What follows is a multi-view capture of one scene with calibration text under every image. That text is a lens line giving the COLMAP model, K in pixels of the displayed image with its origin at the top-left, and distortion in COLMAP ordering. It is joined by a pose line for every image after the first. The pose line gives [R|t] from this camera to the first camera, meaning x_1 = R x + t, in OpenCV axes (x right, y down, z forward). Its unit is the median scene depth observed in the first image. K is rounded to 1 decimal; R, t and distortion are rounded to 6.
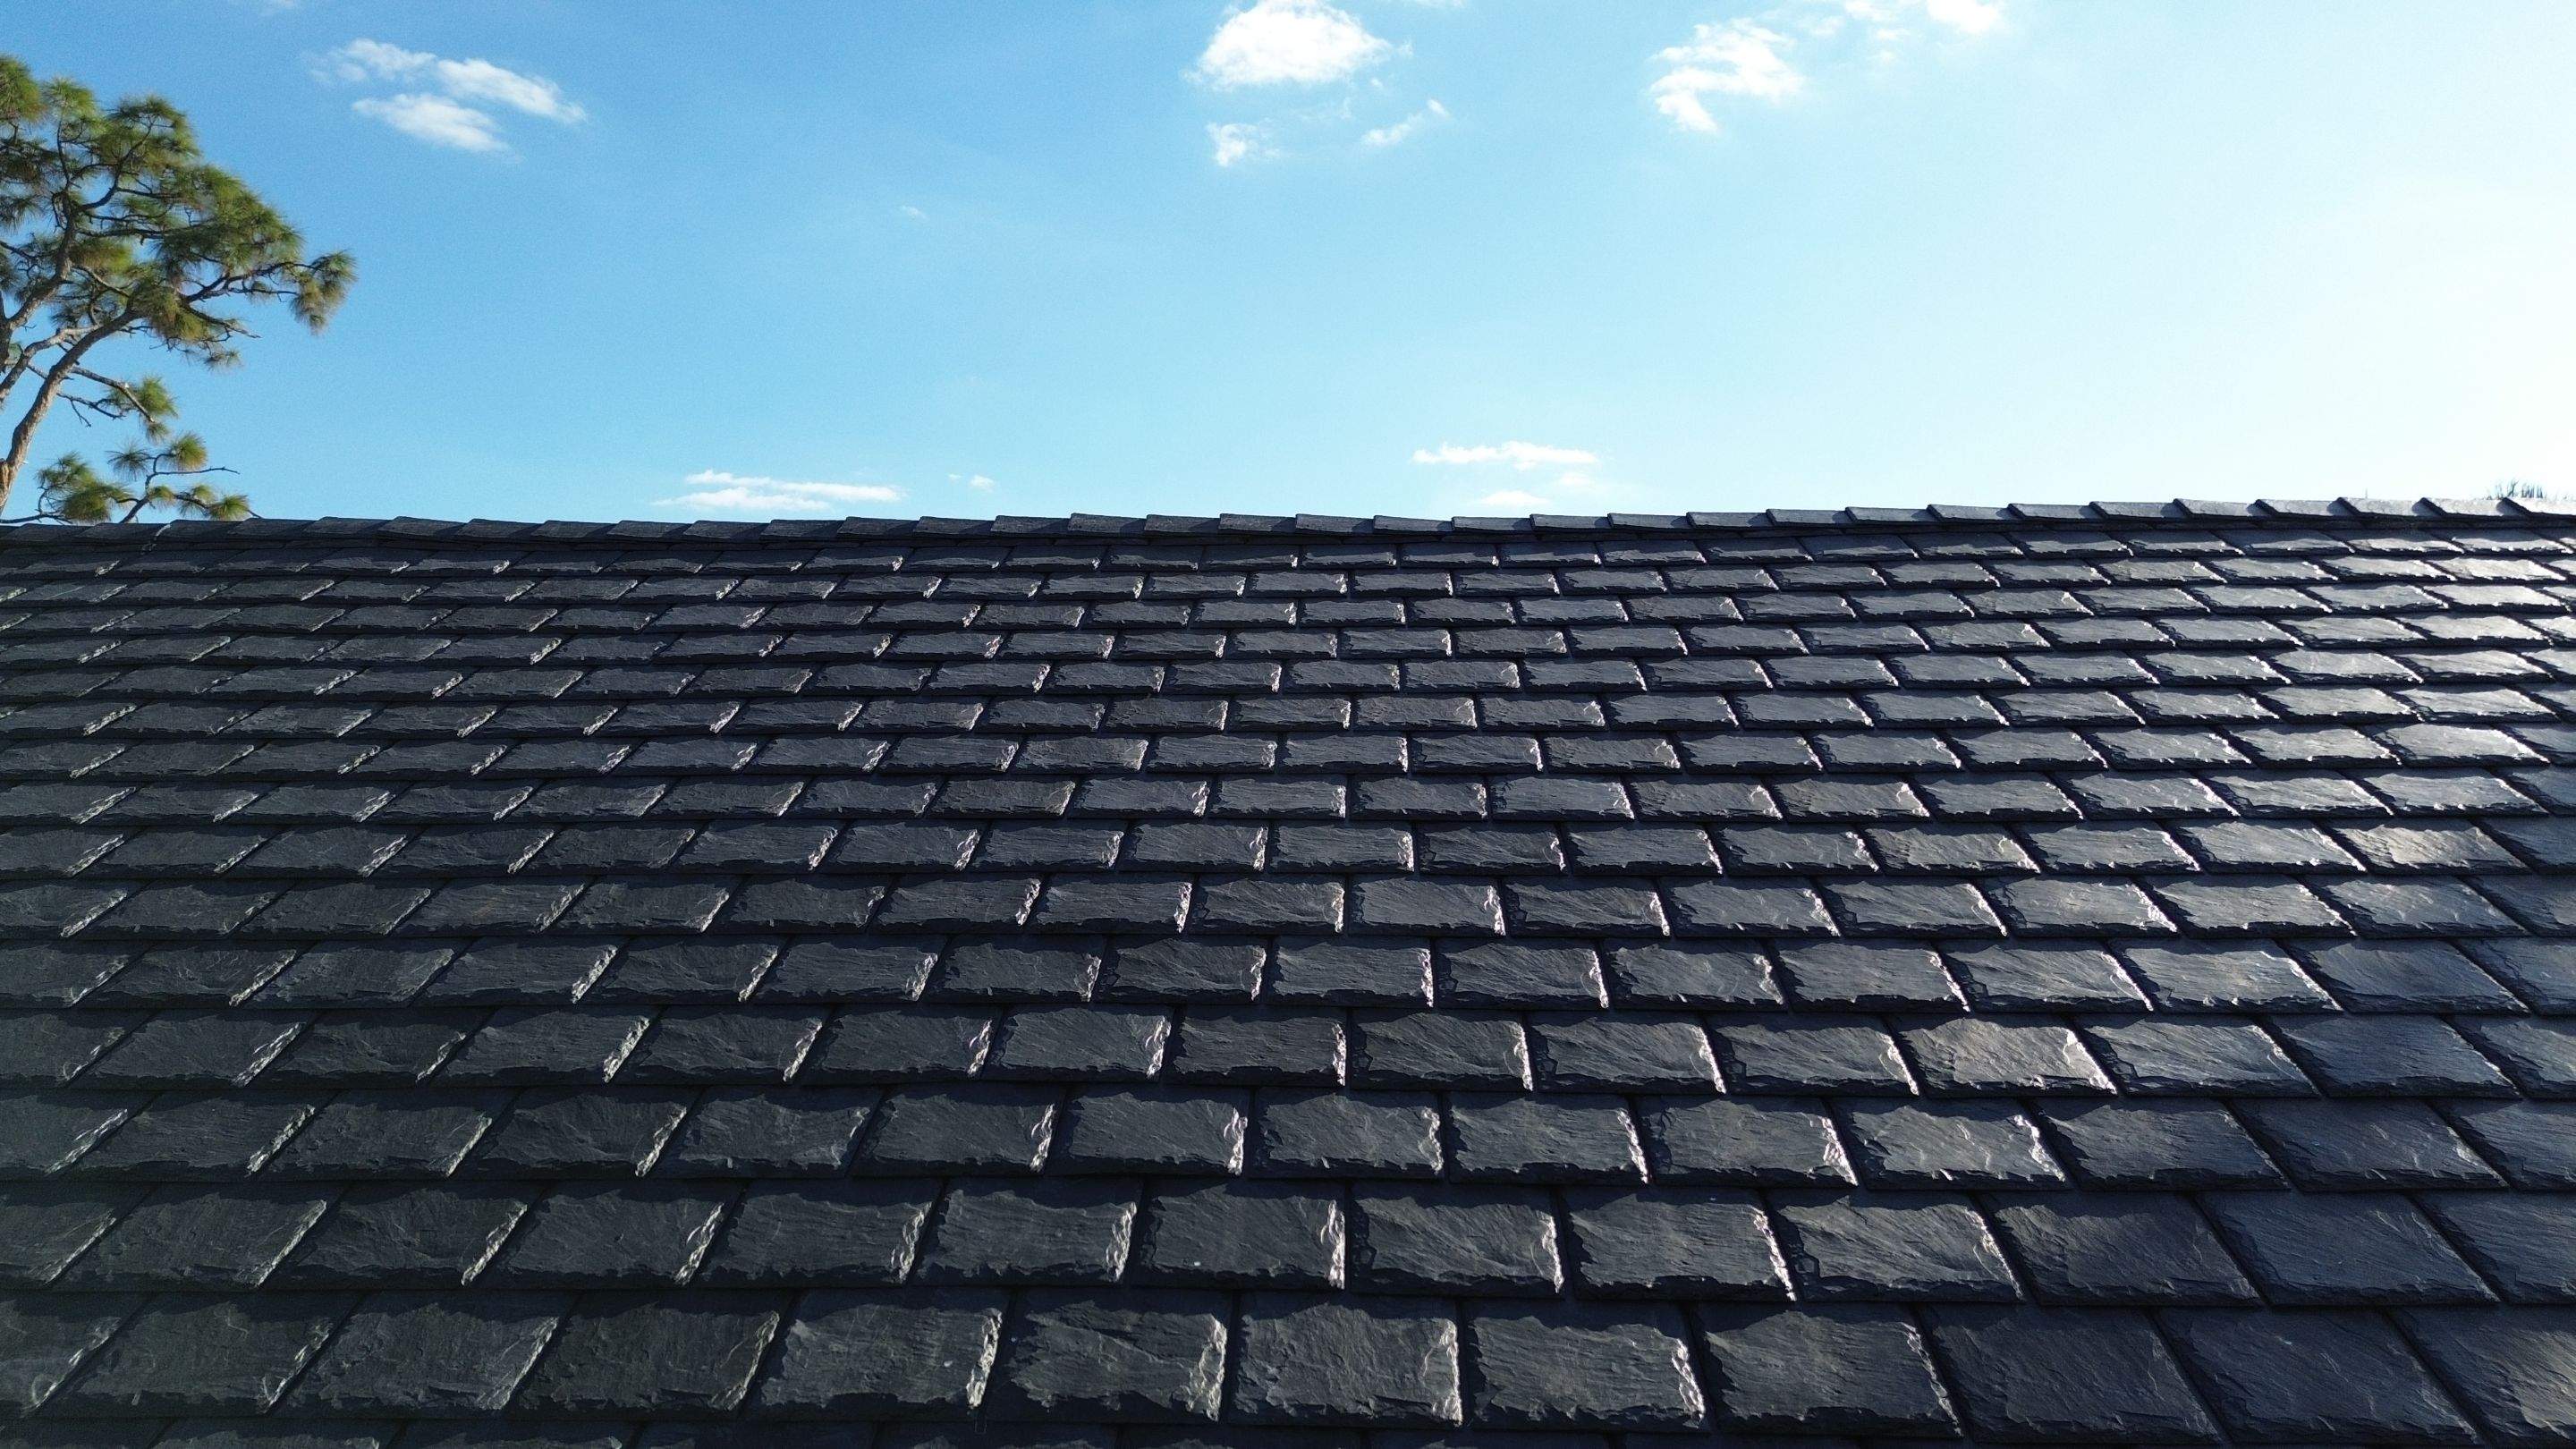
lens RADIAL K [[1809.7, 0, 1288.0], [0, 1809.7, 724.5], [0, 0, 1]] dist [0.096738, -0.109775]
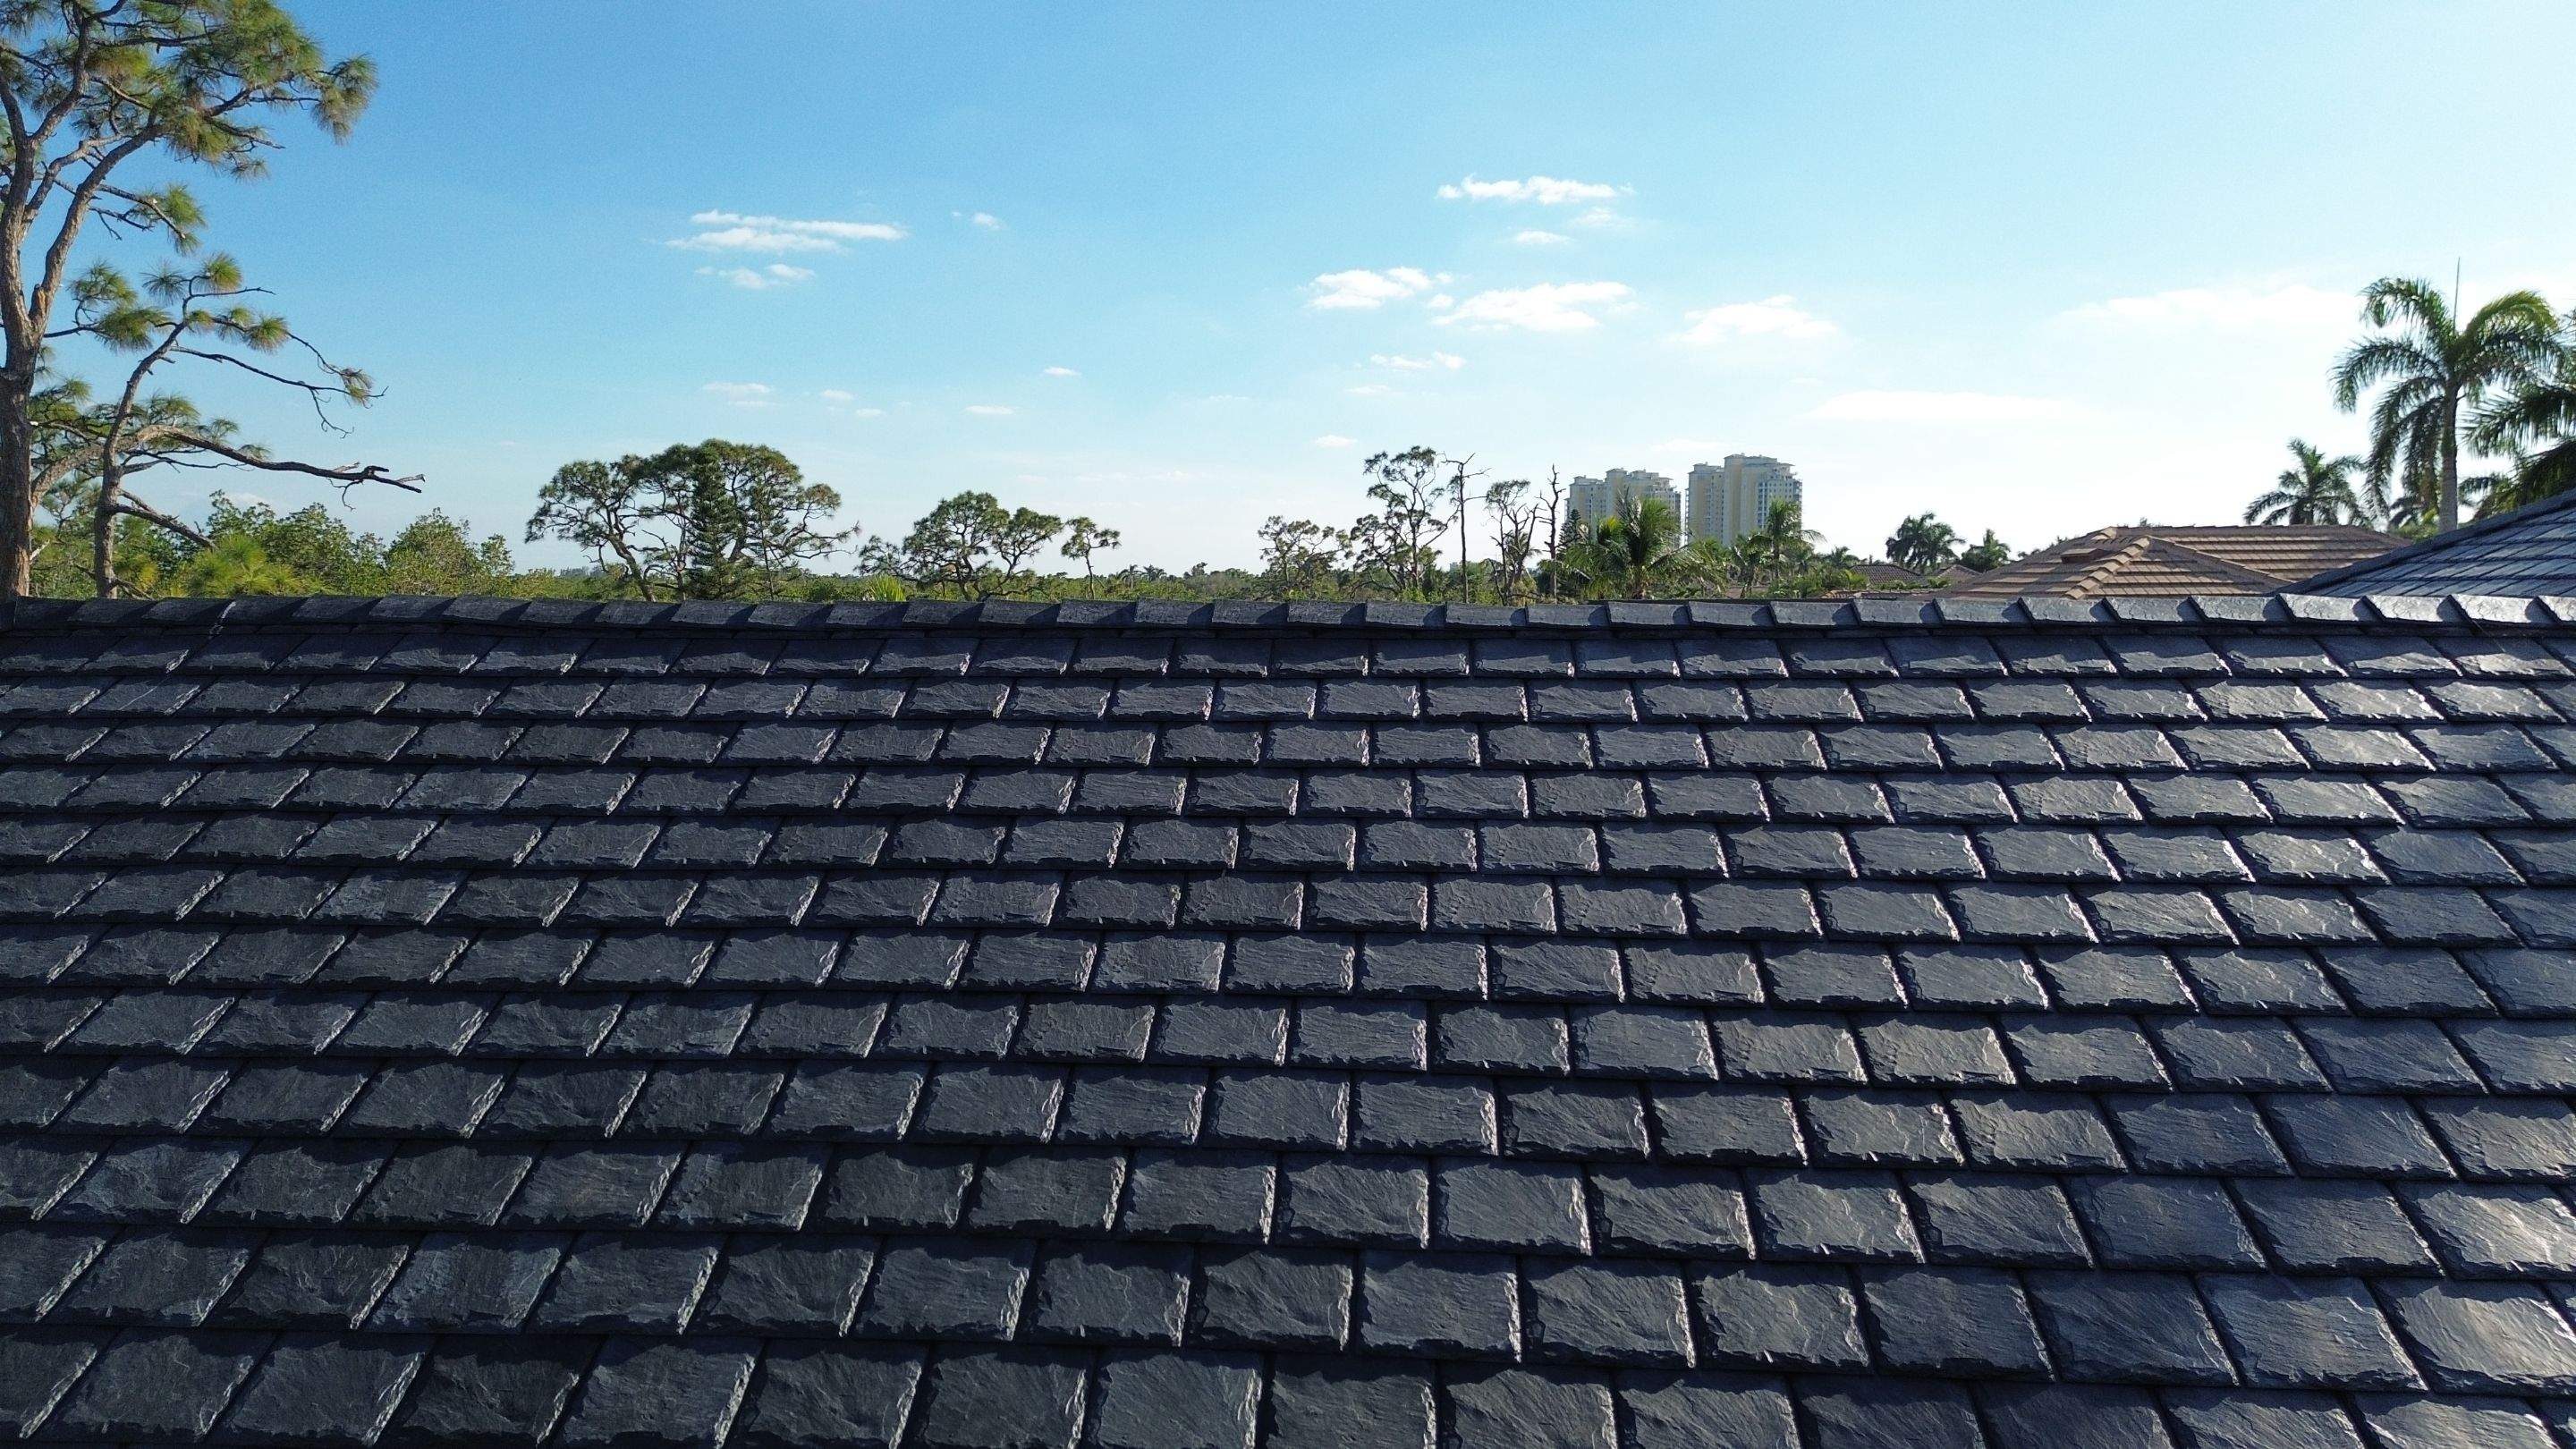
lens RADIAL K [[1809.7, 0, 1288.0], [0, 1809.7, 724.5], [0, 0, 1]] dist [0.096738, -0.109775]
pose [[0.999729, 0.003648, -0.022982, -0.018022], [-0.000481, 0.990665, 0.136321, -0.220707], [0.023265, -0.136273, 0.990398, 0.023609]]
